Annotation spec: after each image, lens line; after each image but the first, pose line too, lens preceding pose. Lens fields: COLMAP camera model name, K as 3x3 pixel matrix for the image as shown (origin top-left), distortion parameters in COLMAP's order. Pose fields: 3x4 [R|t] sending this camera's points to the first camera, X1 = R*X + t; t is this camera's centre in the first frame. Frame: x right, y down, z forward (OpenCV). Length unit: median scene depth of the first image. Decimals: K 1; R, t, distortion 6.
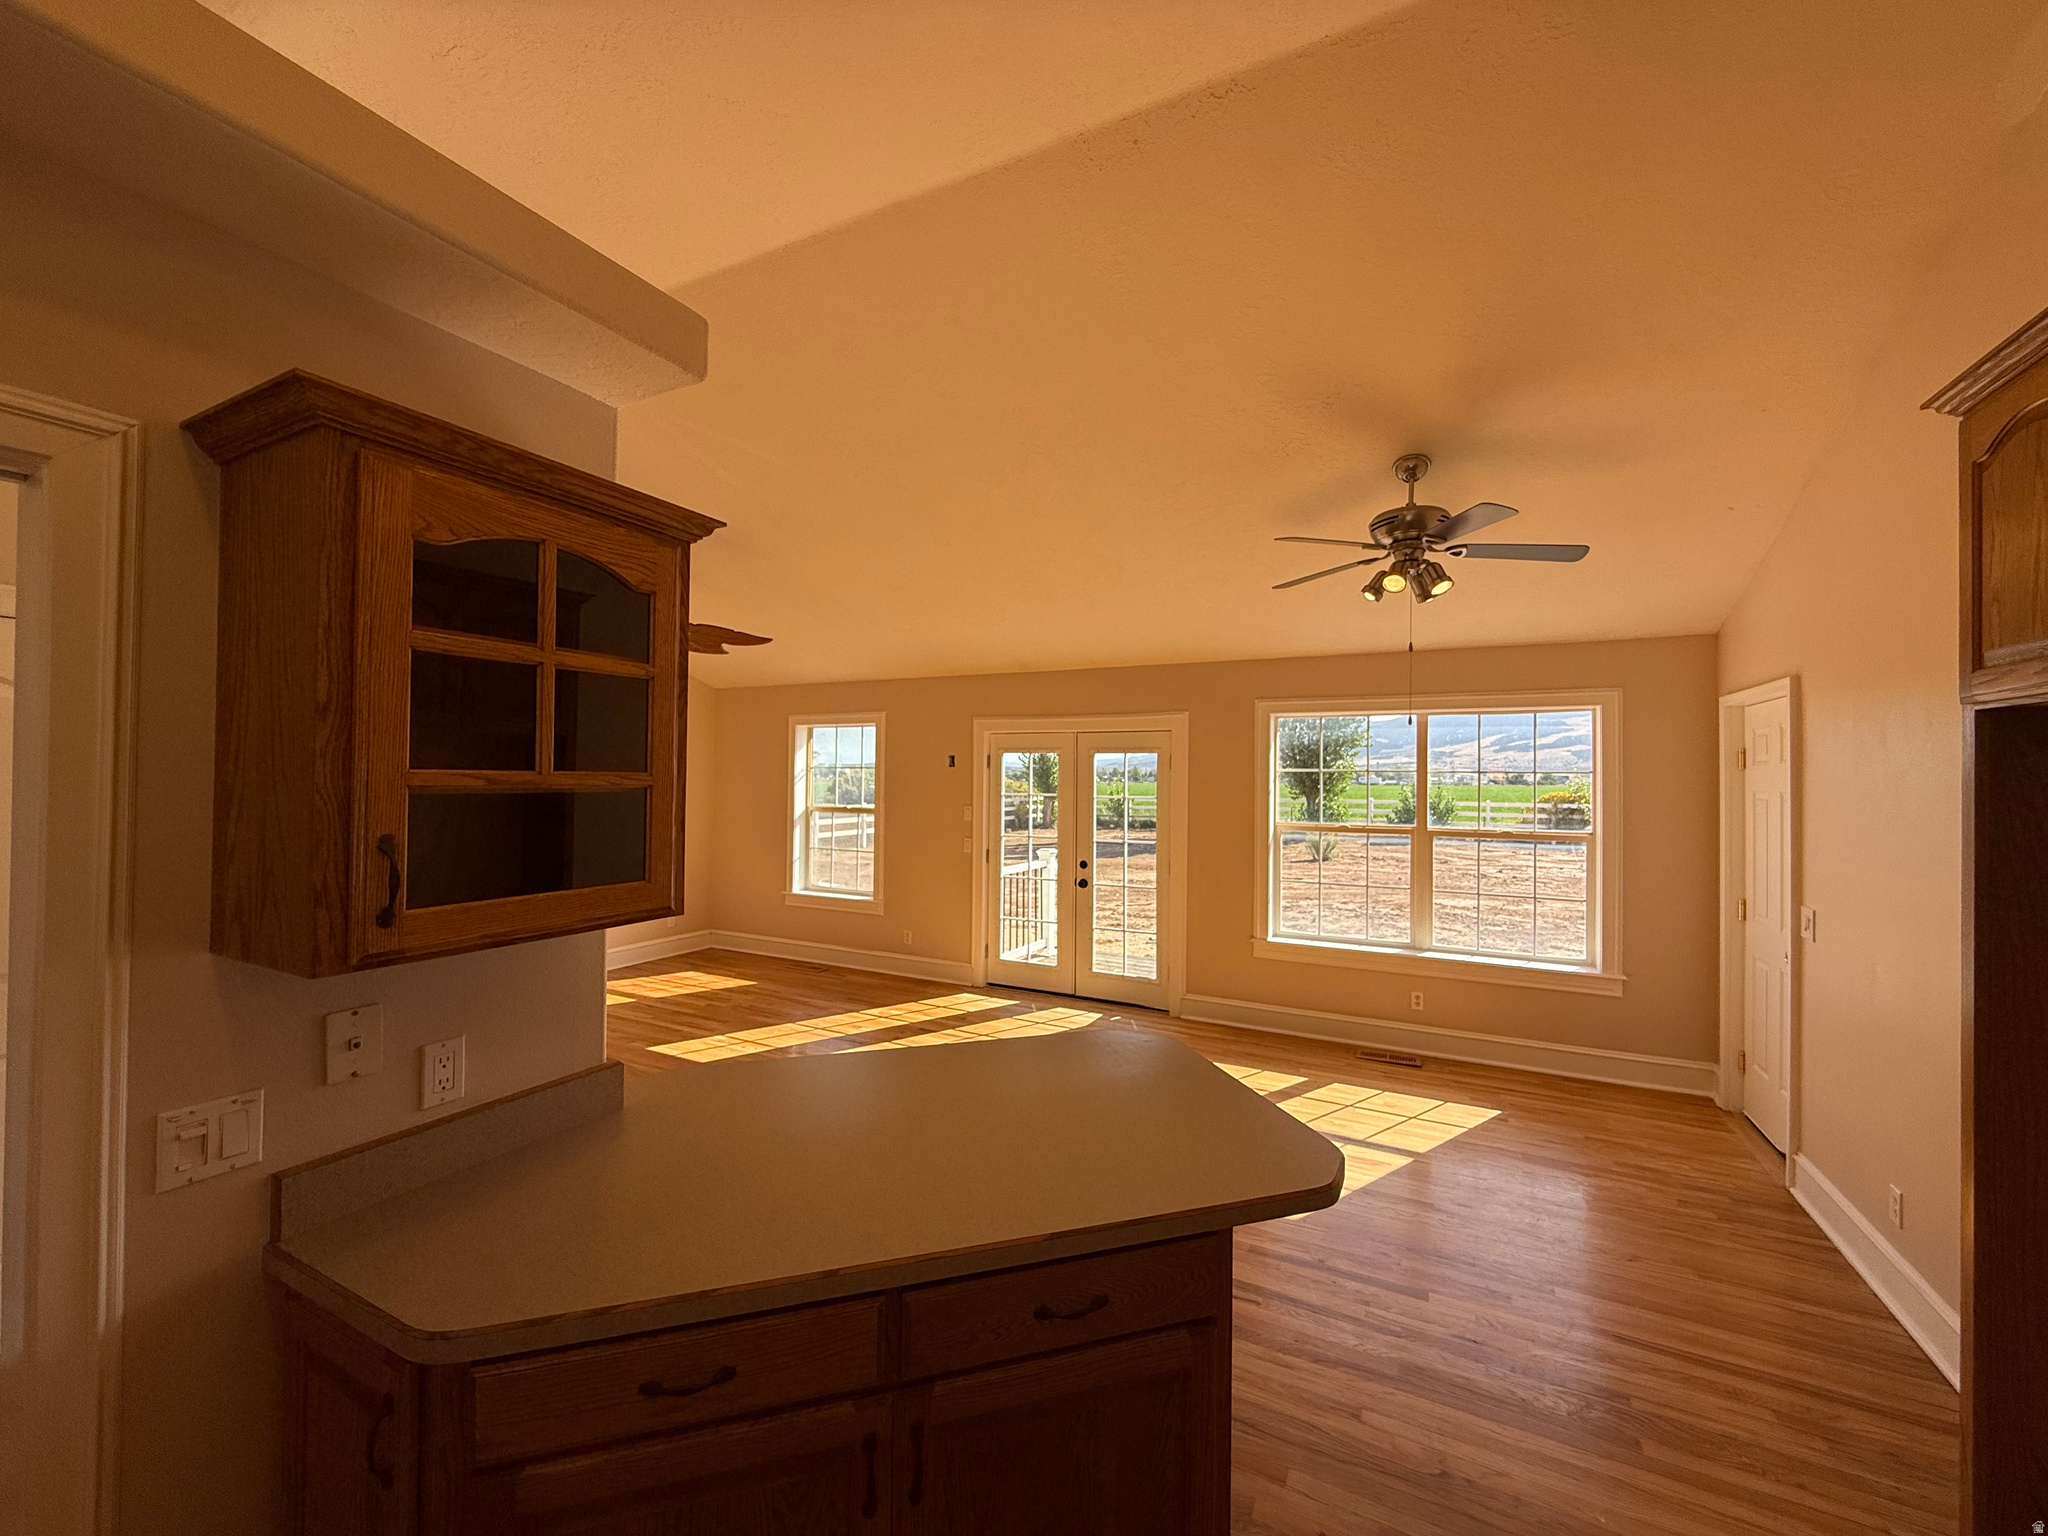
lens RADIAL K [[814.5, 0, 1020.8], [0, 814.5, 777.3], [0, 0, 1]] dist [-0.001615, 0.001067]
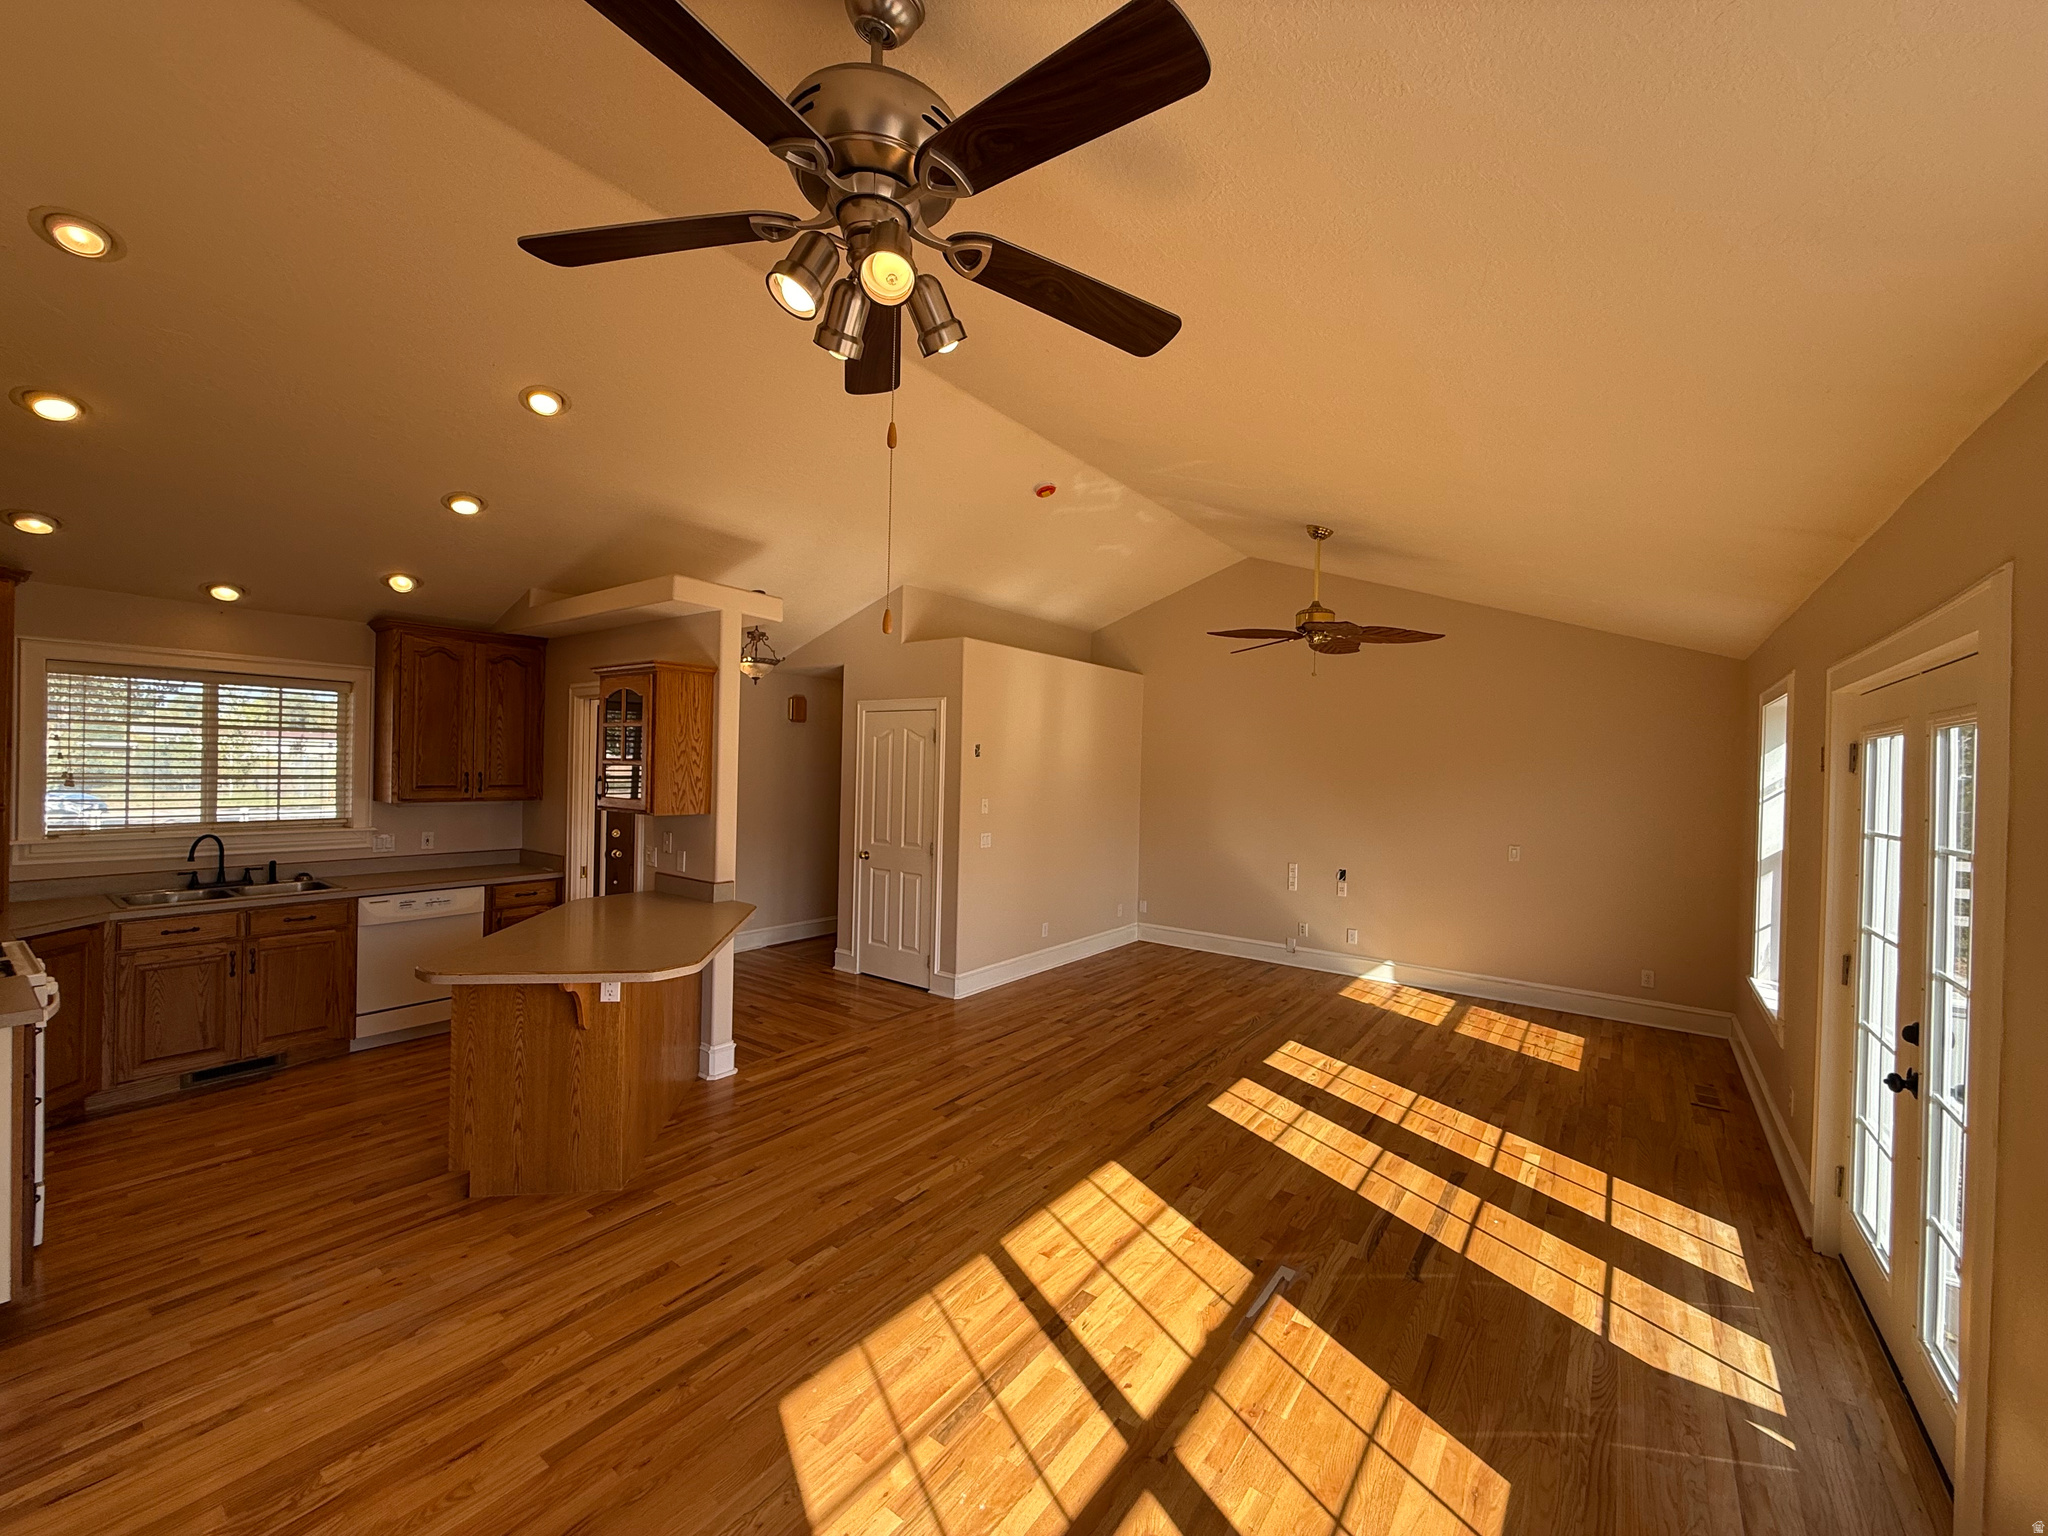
lens RADIAL K [[814.5, 0, 1019.9], [0, 814.5, 768.3], [0, 0, 1]] dist [-0.001615, 0.001067]
pose [[-0.160628, -0.011294, -0.986950, 0.514161], [-0.026398, 0.999626, -0.007143, 0.001953], [0.986662, 0.024906, -0.160866, 0.673253]]
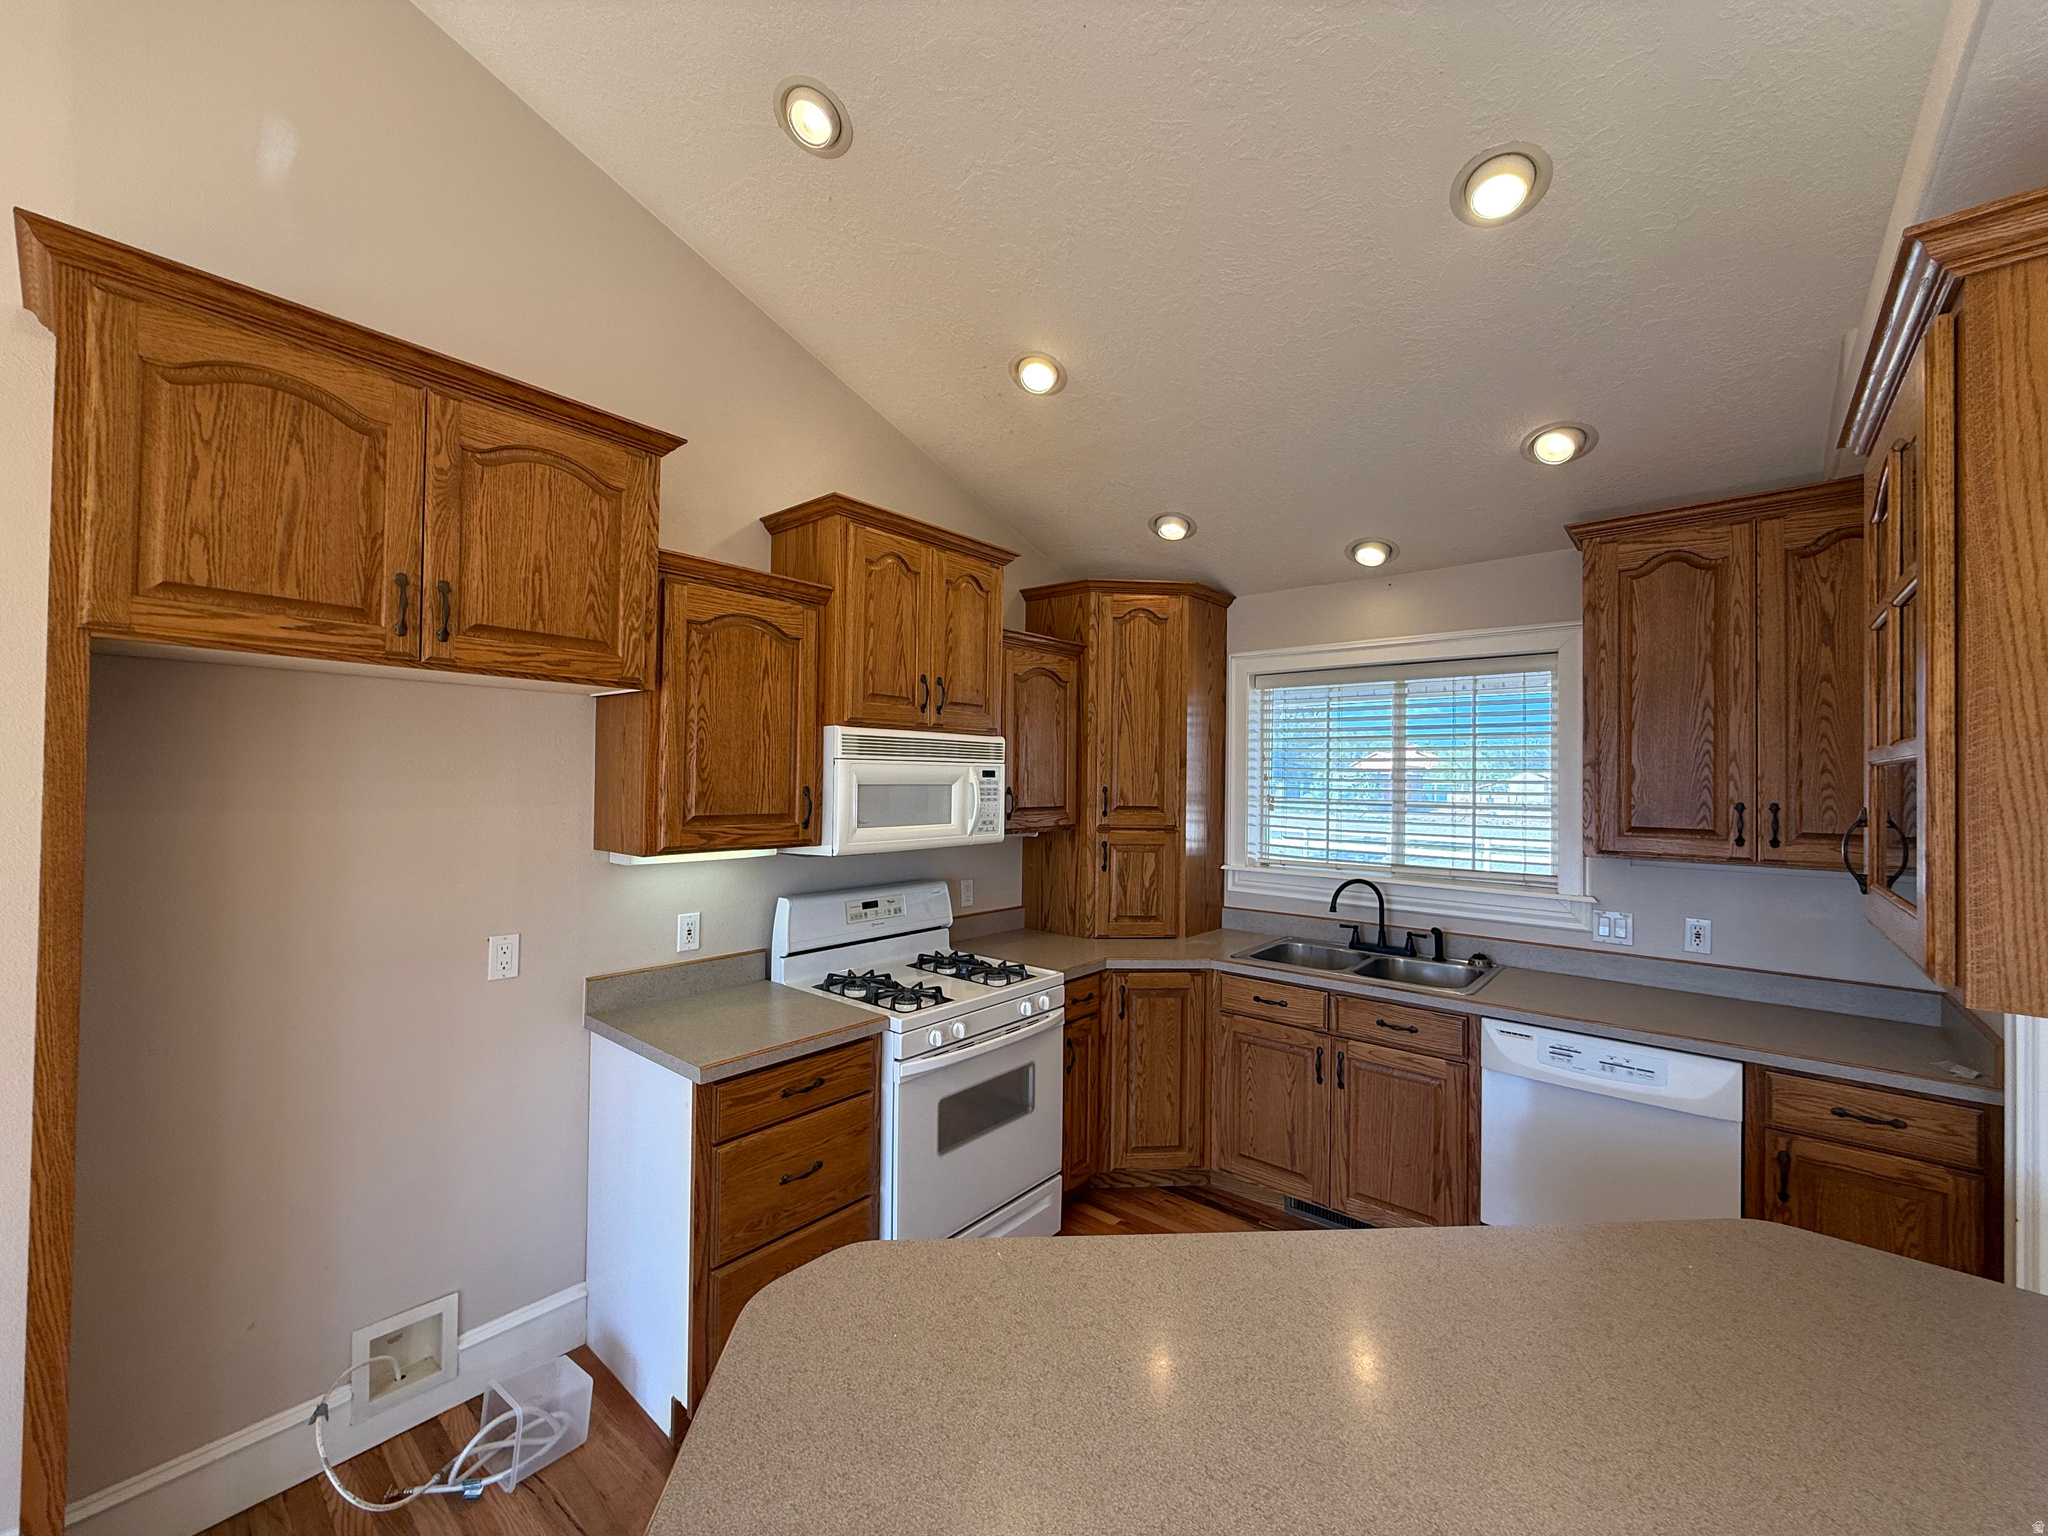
lens RADIAL K [[814.5, 0, 1020.0], [0, 814.5, 770.2], [0, 0, 1]] dist [-0.001615, 0.001067]
pose [[-0.973130, -0.022147, 0.229187, 0.012783], [-0.023951, 0.999700, -0.005089, 0.009934], [-0.229006, -0.010441, -0.973369, 0.429579]]
